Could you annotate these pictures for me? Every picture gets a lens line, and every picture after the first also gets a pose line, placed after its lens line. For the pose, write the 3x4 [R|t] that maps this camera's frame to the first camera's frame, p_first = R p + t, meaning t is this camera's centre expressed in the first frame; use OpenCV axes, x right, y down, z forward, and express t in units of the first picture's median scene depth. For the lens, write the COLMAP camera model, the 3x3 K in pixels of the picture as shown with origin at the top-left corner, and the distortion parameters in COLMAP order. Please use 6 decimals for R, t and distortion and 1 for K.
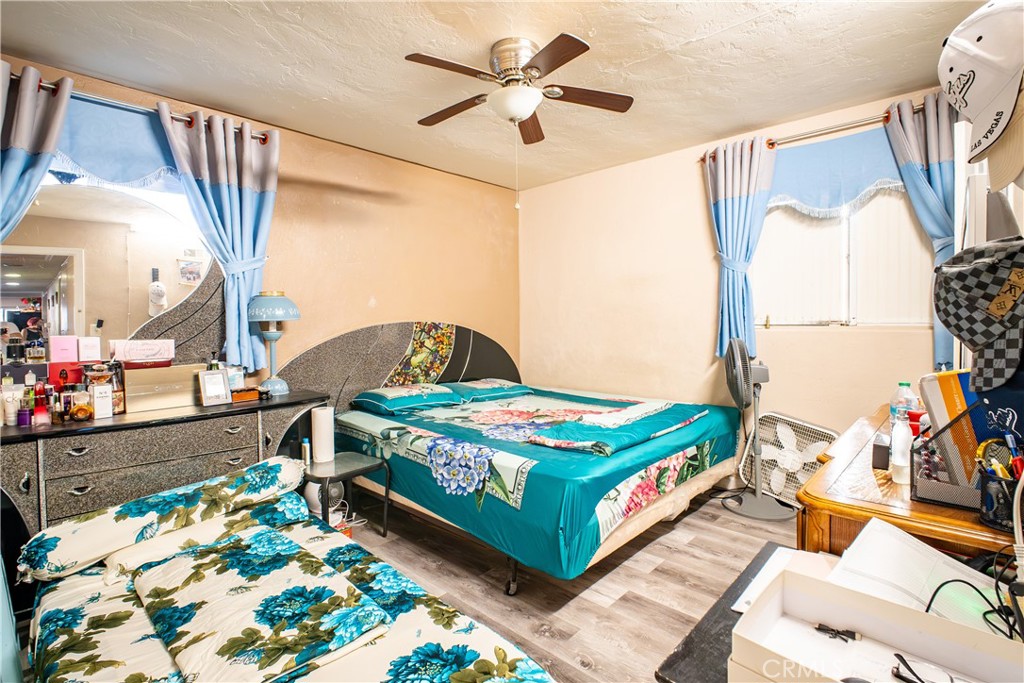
lens RADIAL K [[476.2, 0, 507.6], [0, 476.2, 323.3], [0, 0, 1]] dist [0.002222, -0.007011]
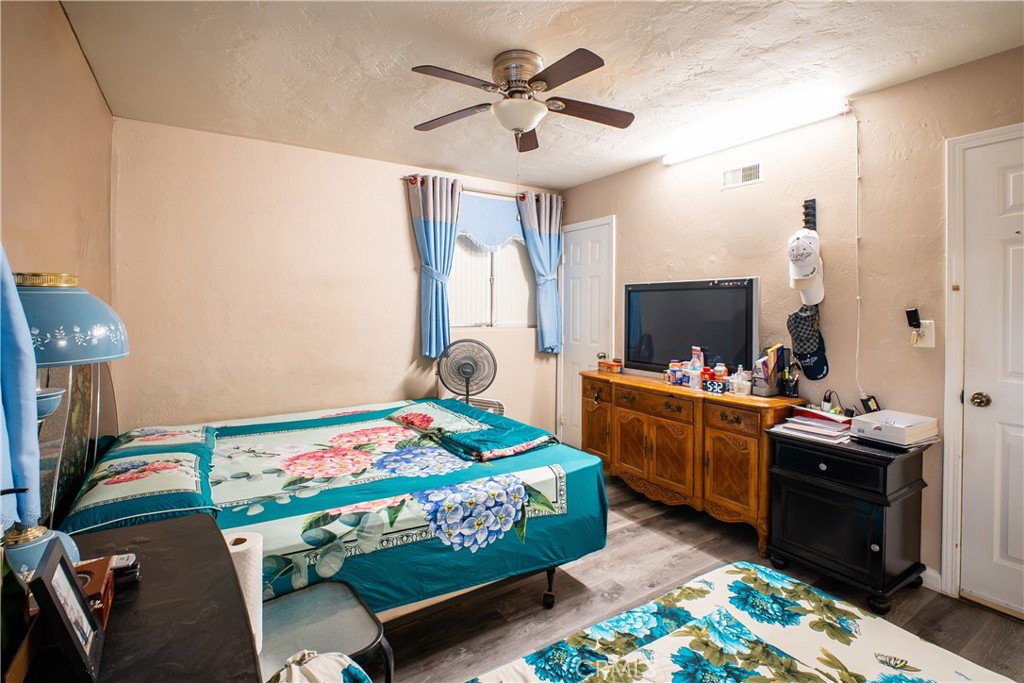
lens RADIAL K [[482.6, 0, 509.9], [0, 482.6, 301.1], [0, 0, 1]] dist [-0.002204, -0.000655]
pose [[0.240548, 0.024923, 0.970317, -0.934490], [0.003108, 0.999645, -0.026447, -0.045006], [-0.970632, 0.009377, 0.240385, 0.761664]]
